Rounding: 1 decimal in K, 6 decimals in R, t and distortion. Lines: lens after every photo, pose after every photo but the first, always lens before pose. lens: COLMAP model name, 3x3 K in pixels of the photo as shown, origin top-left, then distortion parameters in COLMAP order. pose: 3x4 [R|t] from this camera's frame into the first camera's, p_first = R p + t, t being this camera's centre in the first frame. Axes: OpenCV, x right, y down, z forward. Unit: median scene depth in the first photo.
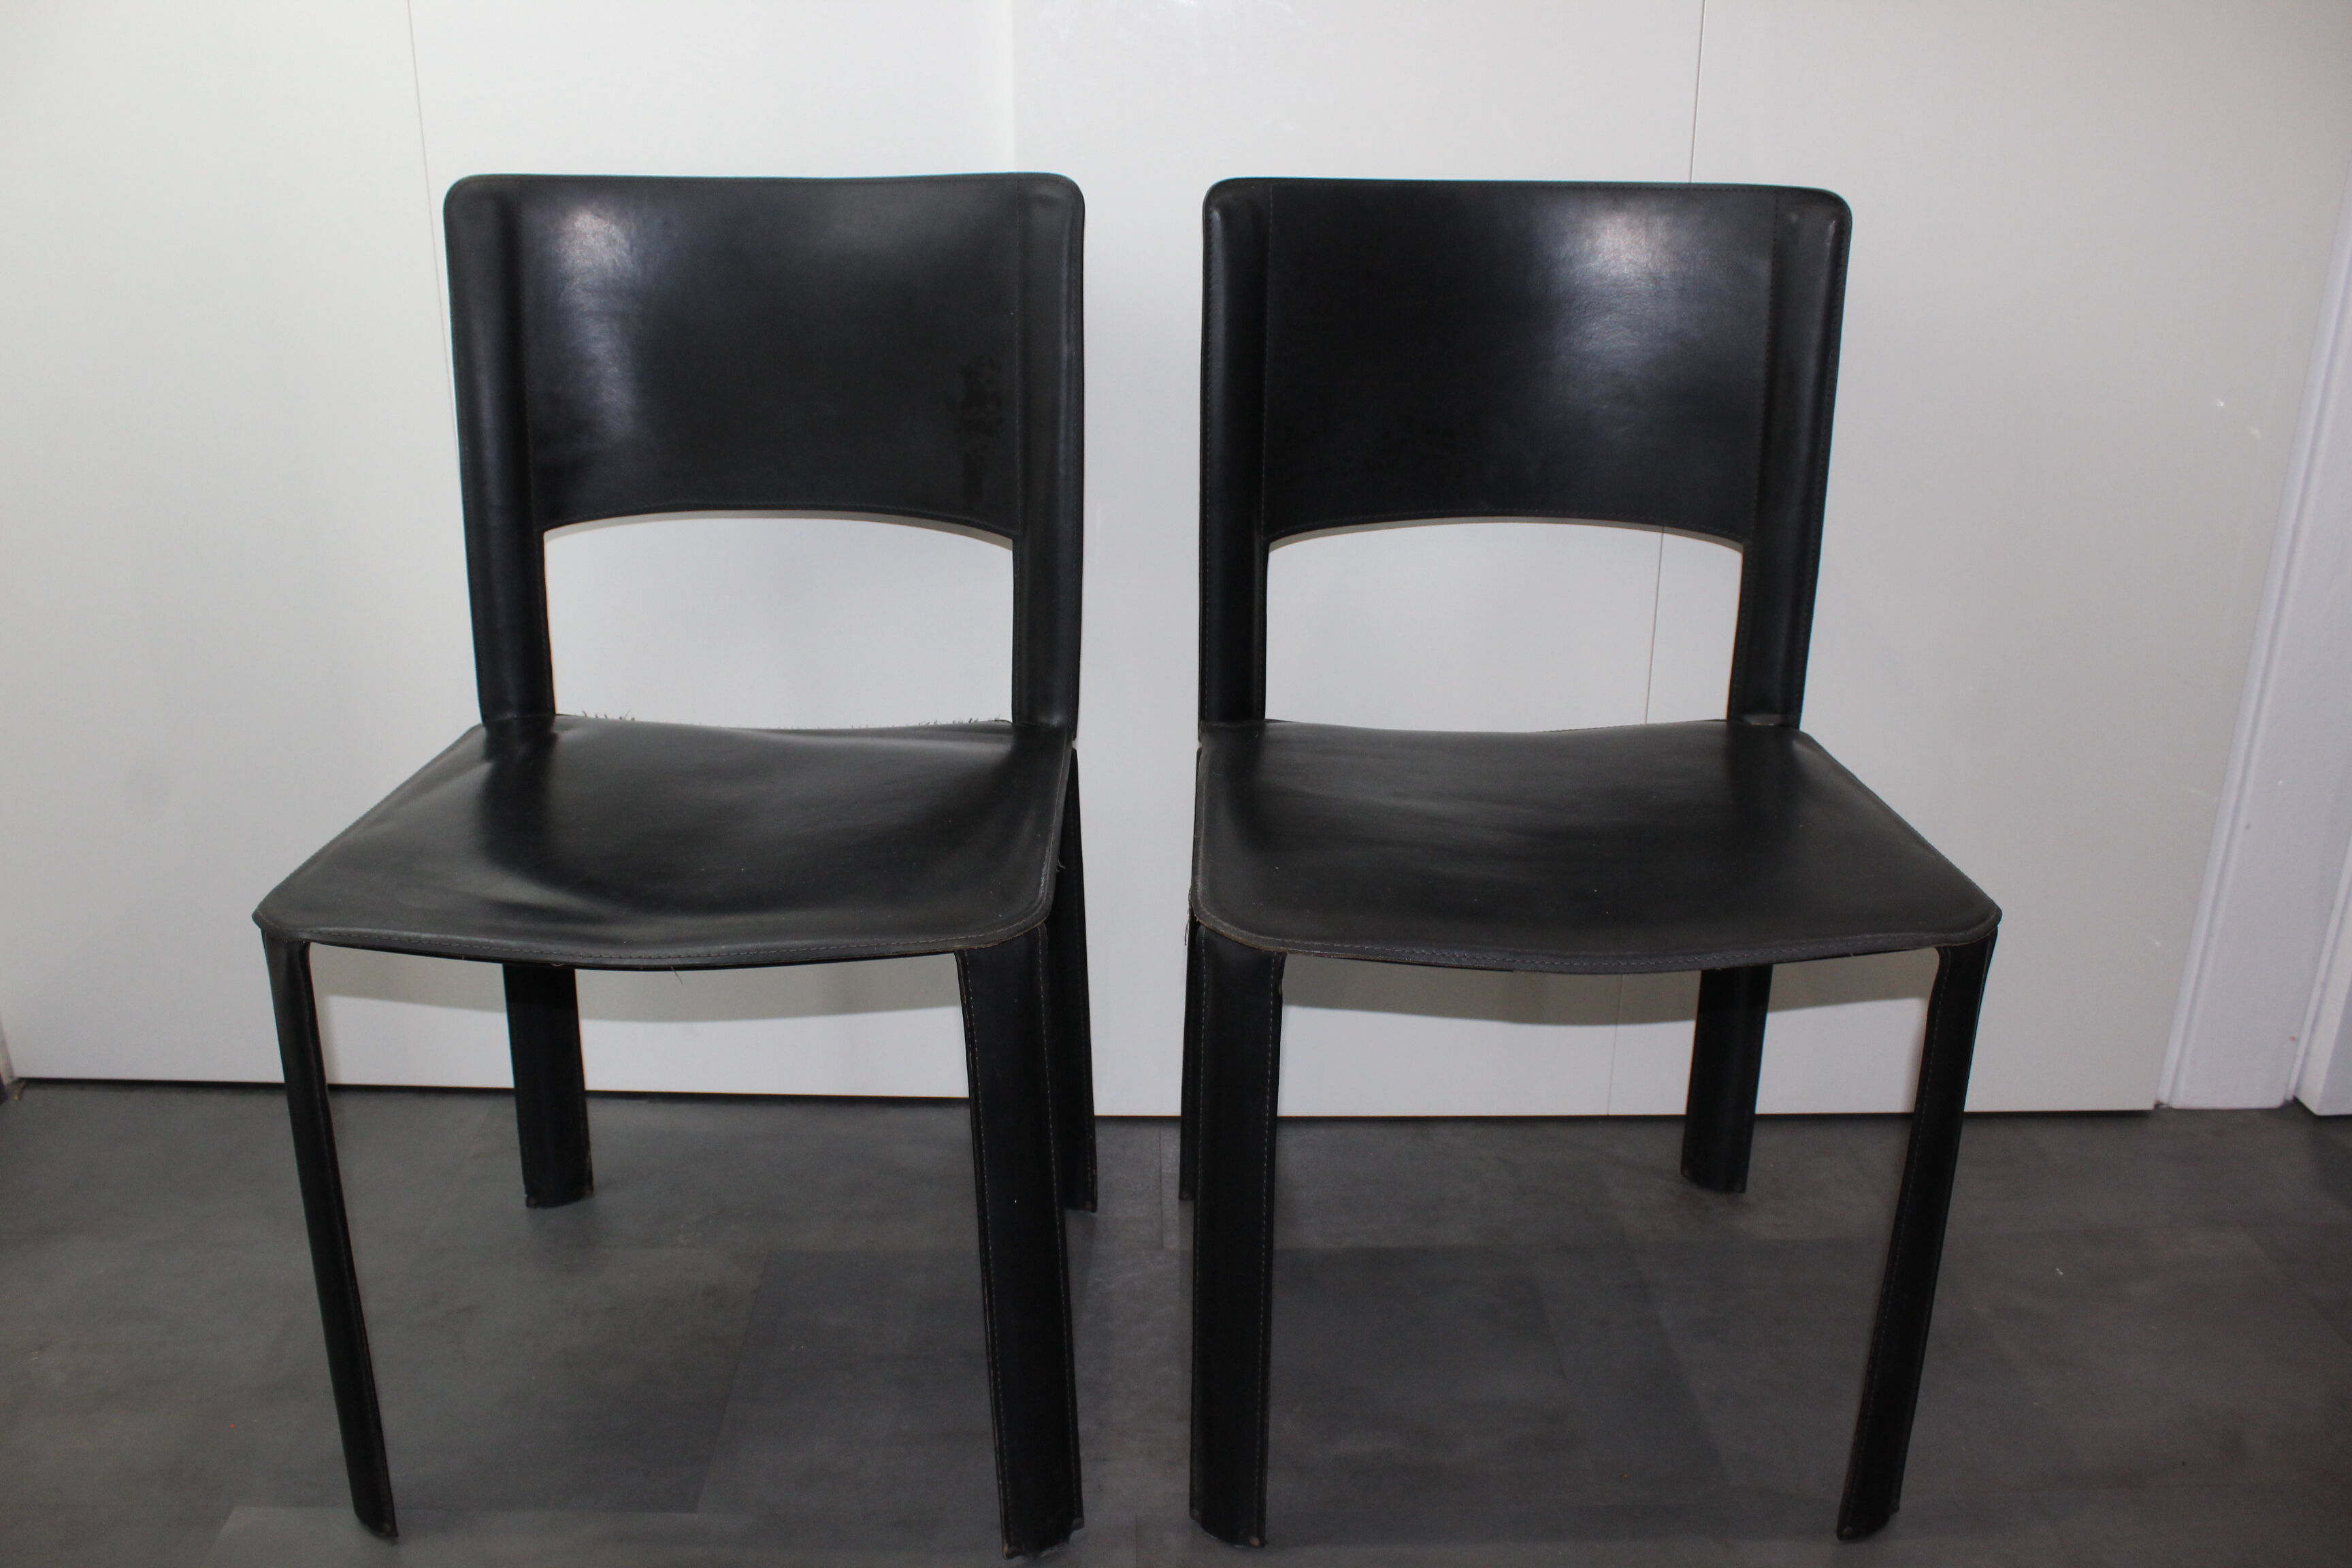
lens RADIAL K [[1912.4, 0, 1146.5], [0, 1912.4, 784.8], [0, 0, 1]] dist [-0.148451, 0.120761]
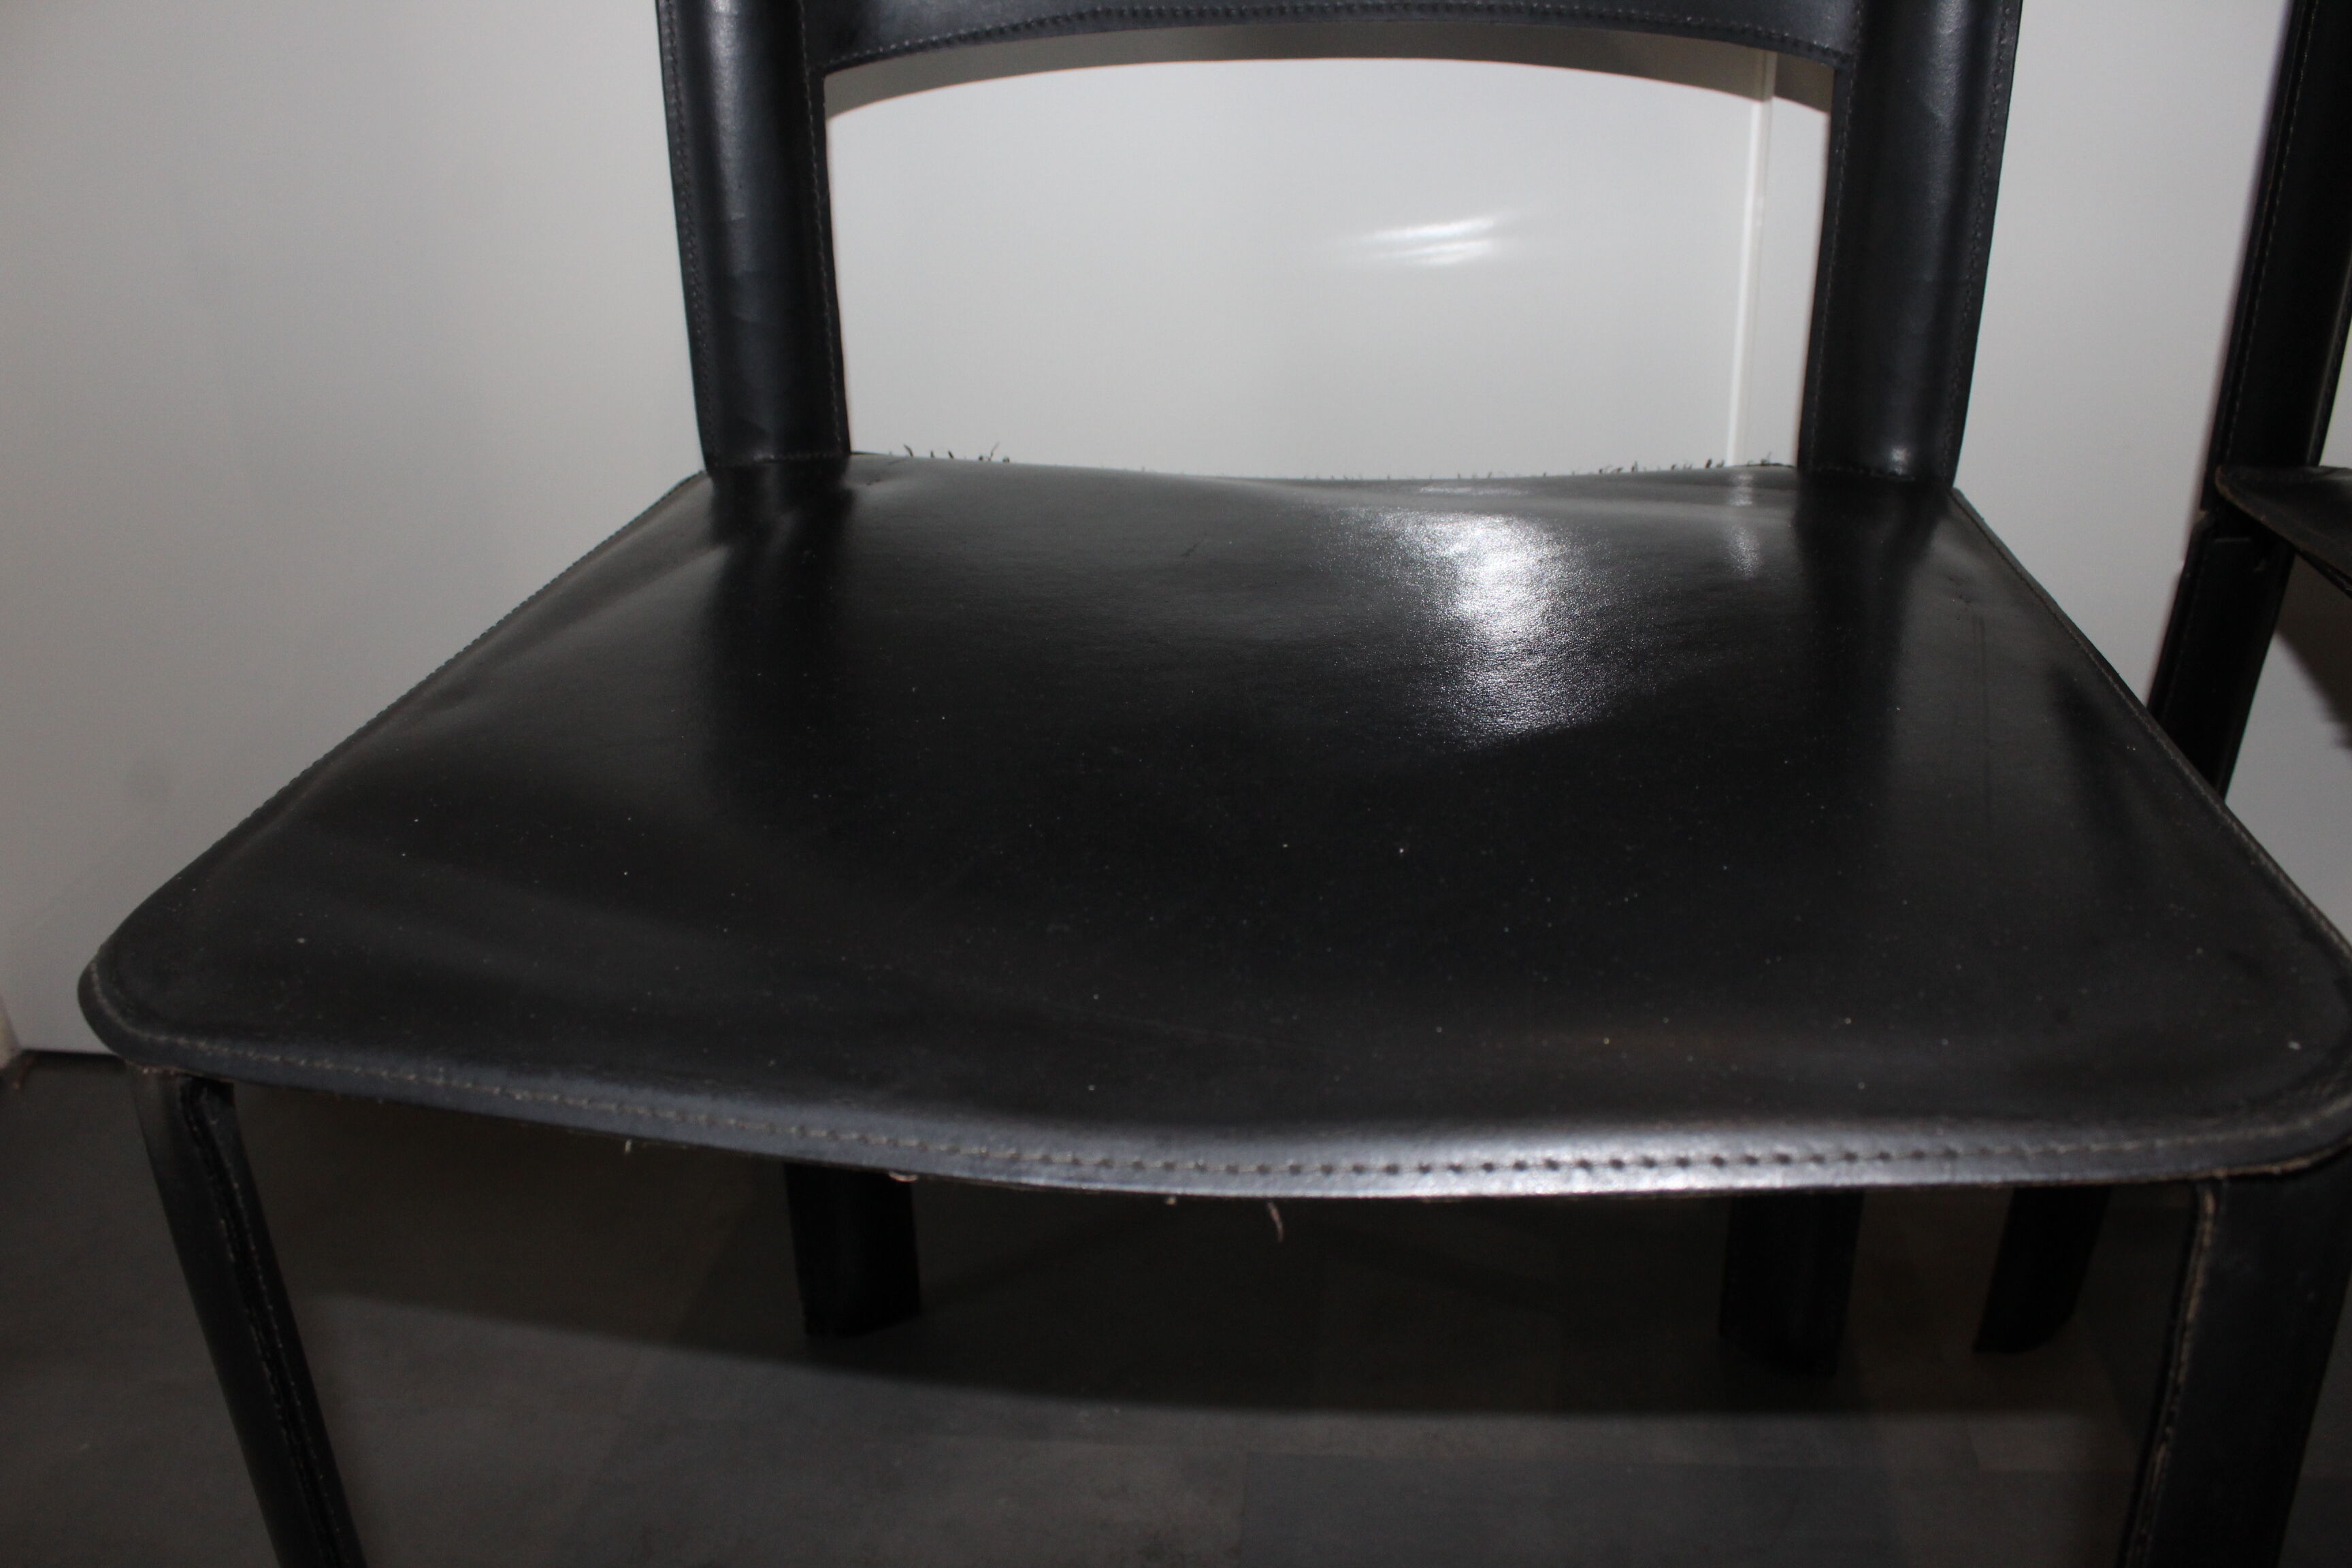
lens RADIAL K [[1912.4, 0, 1146.5], [0, 1912.4, 784.8], [0, 0, 1]] dist [-0.148451, 0.120761]
pose [[0.991011, 0.016713, -0.132729, -0.171744], [-0.001261, 0.993289, 0.115655, -0.007944], [0.133771, -0.114448, 0.984381, 0.517426]]
